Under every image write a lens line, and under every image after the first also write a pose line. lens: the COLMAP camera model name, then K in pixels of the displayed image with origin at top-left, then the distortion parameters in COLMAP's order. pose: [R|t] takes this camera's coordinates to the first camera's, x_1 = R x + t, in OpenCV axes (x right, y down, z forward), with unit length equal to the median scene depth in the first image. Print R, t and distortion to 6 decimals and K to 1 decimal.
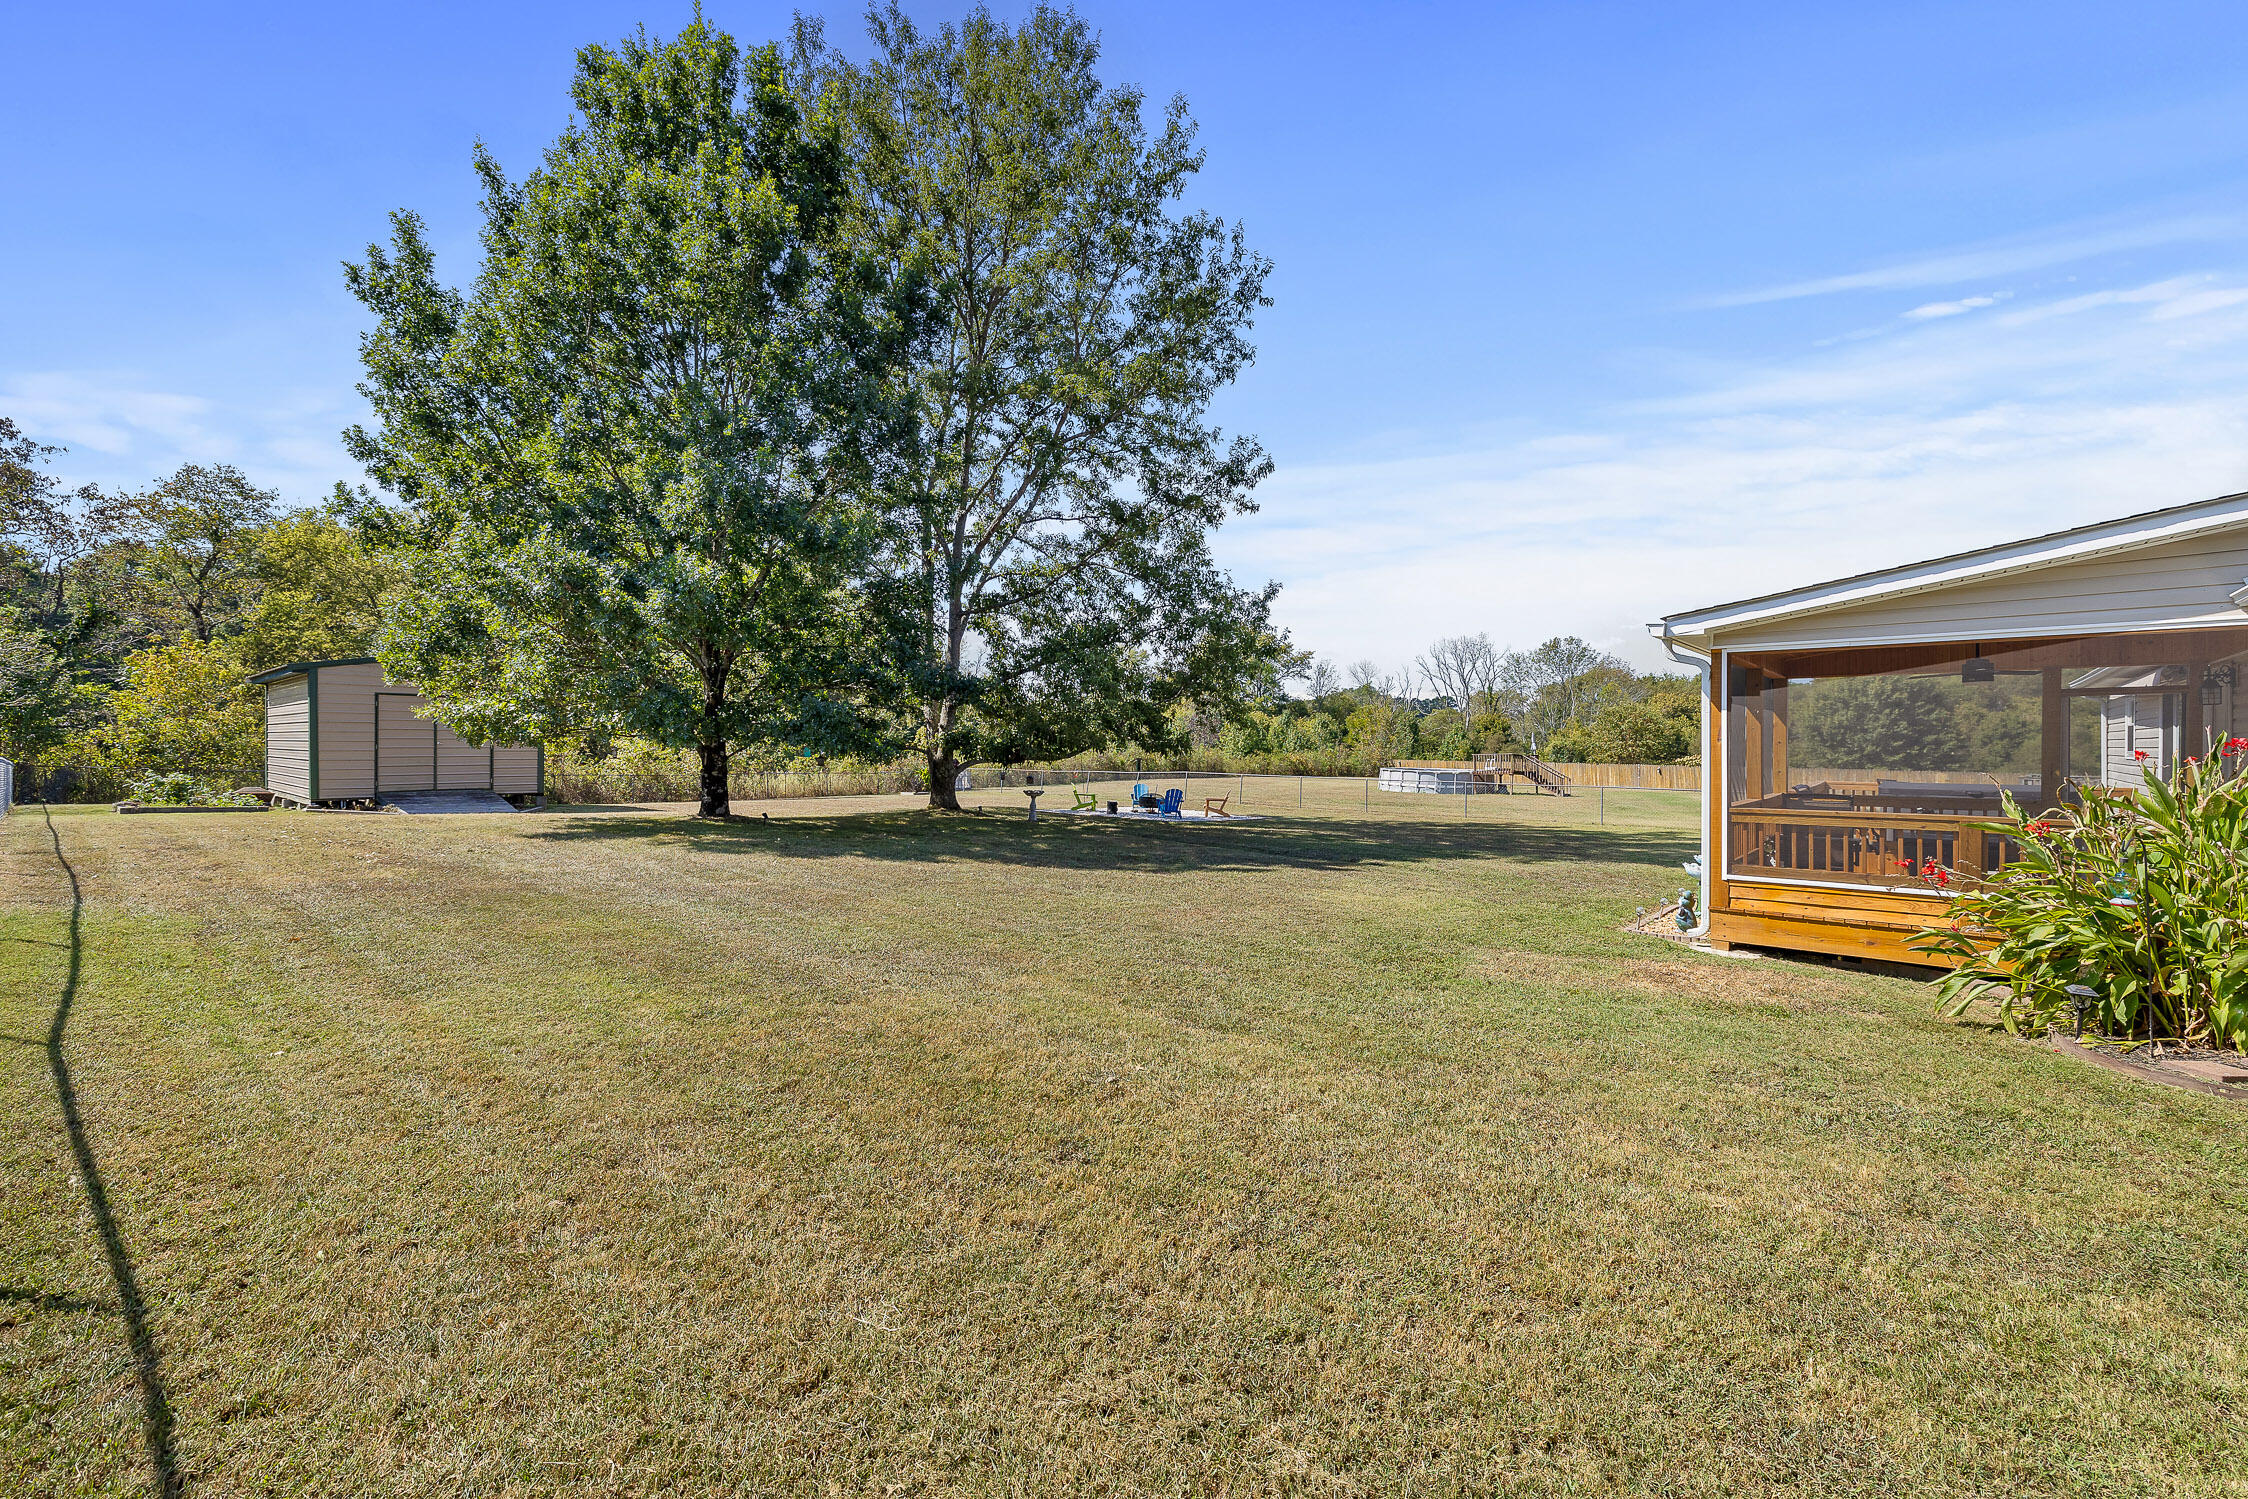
lens RADIAL K [[960.9, 0, 1120.0], [0, 960.9, 741.0], [0, 0, 1]] dist [-0.000634, -0.000058]
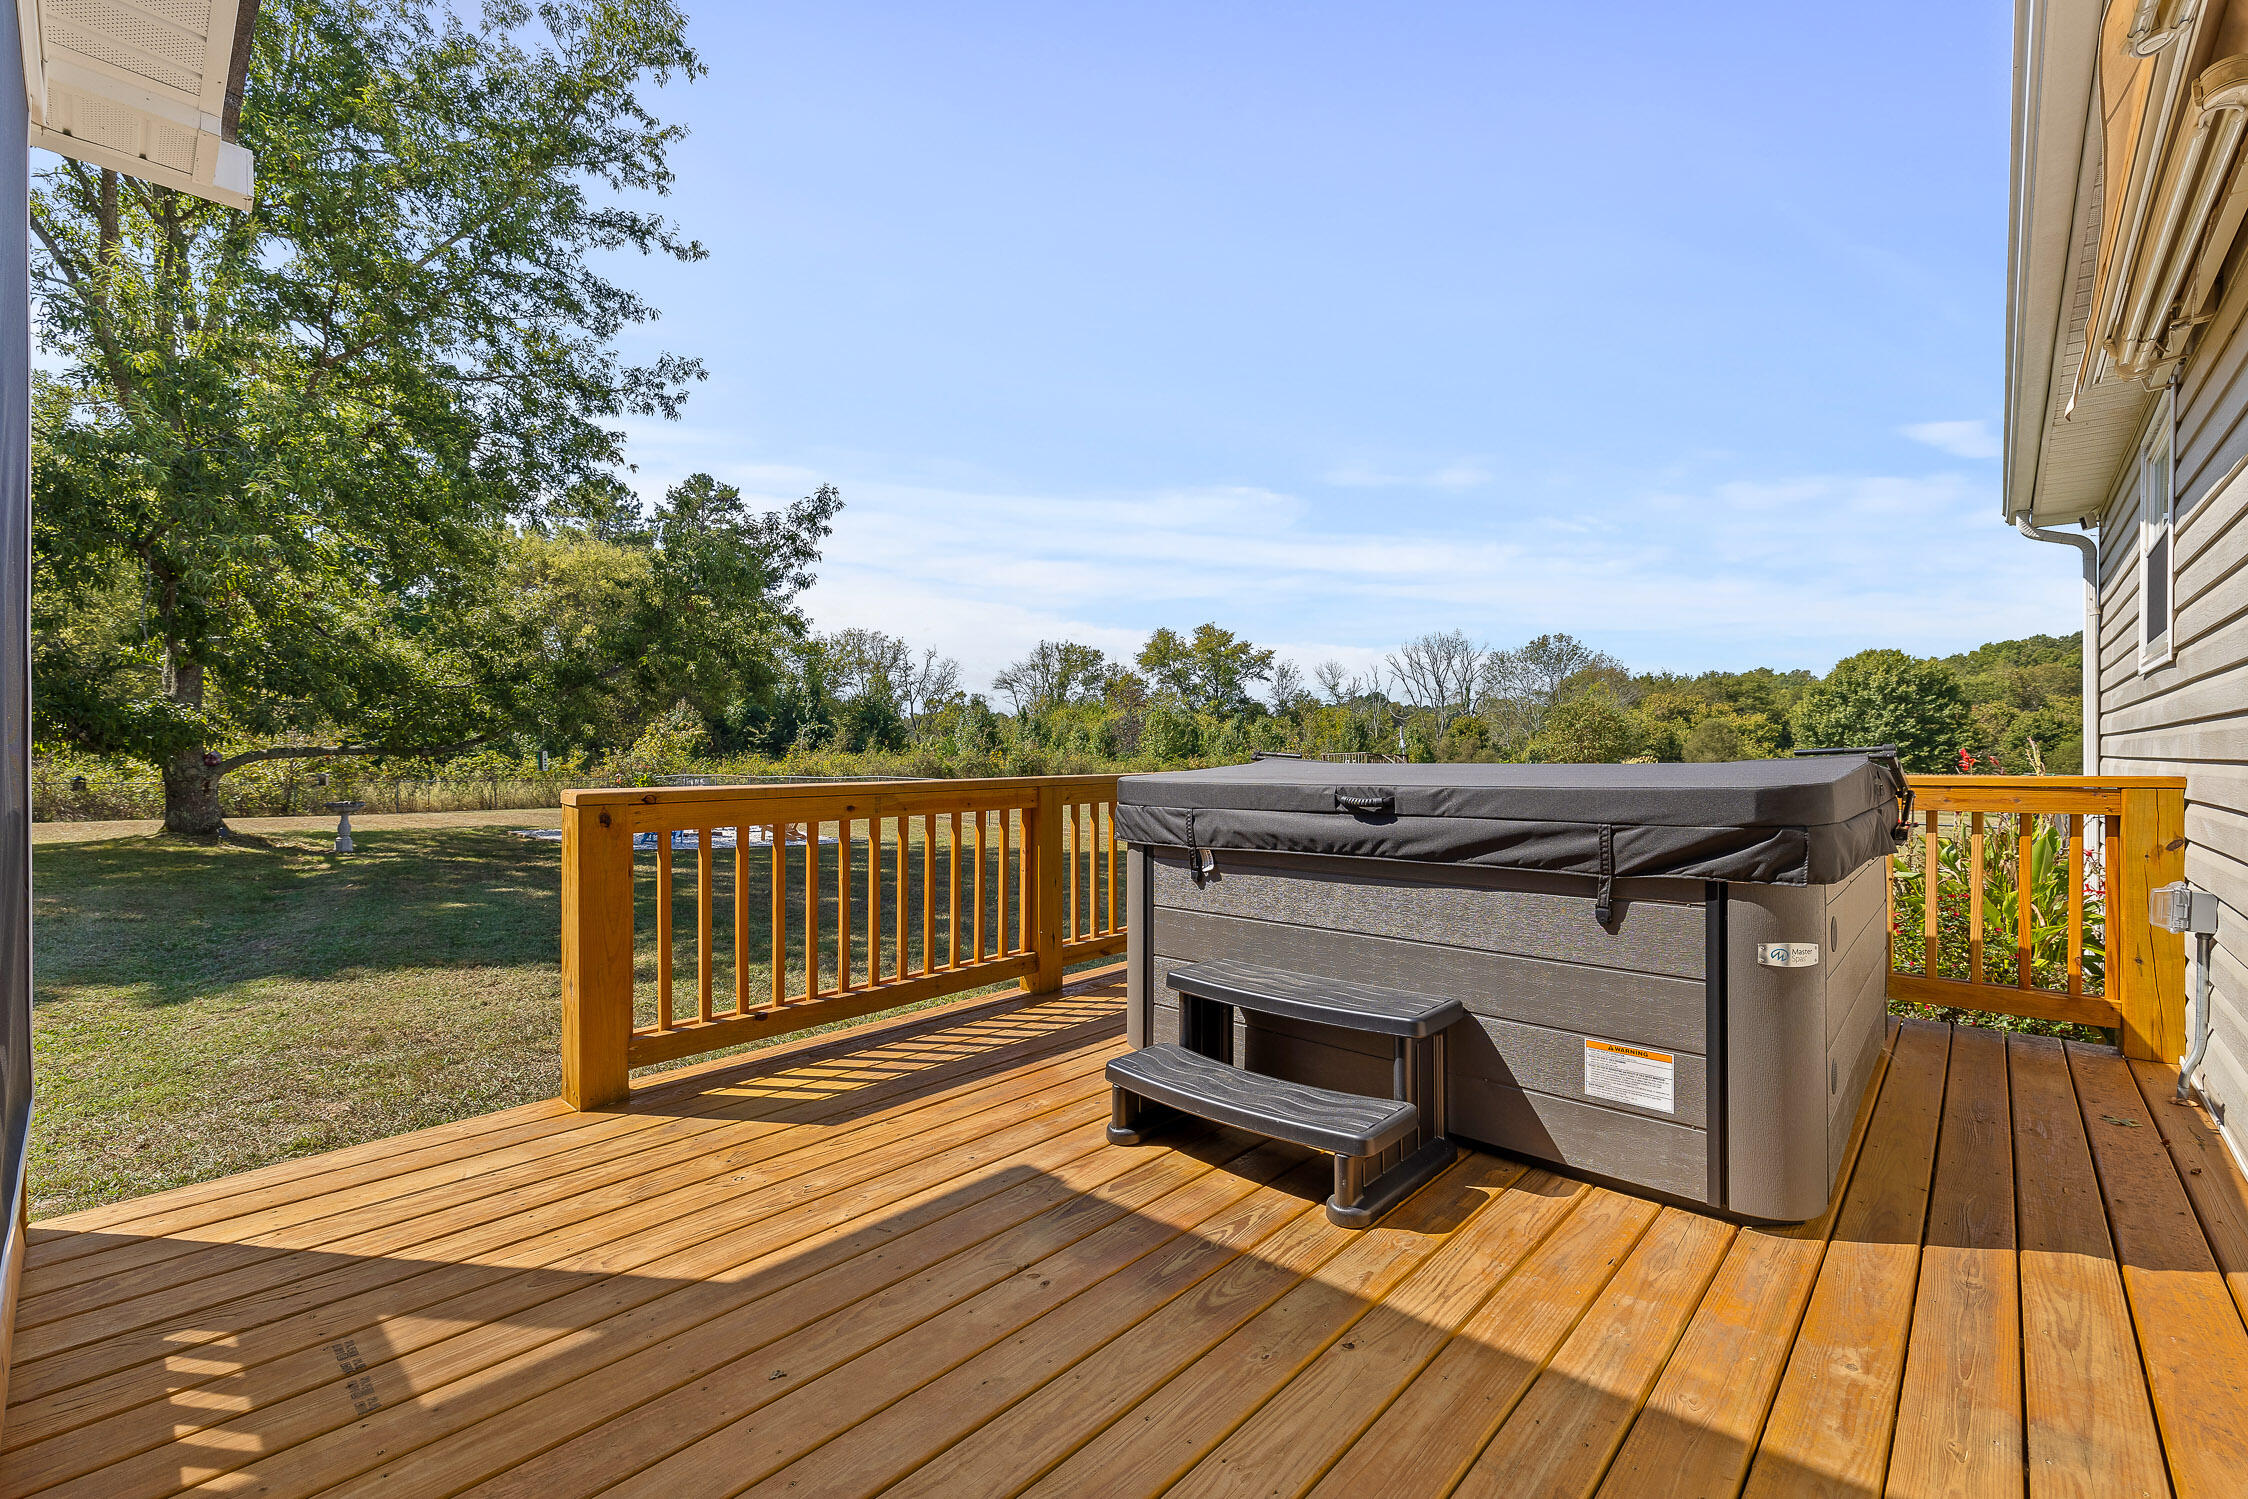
lens RADIAL K [[960.9, 0, 1121.2], [0, 960.9, 753.8], [0, 0, 1]] dist [-0.000634, -0.000058]
pose [[0.999700, -0.004813, -0.023997, 0.078906], [0.004853, 0.999987, 0.001627, 0.004042], [0.023989, -0.001743, 0.999711, 0.074501]]
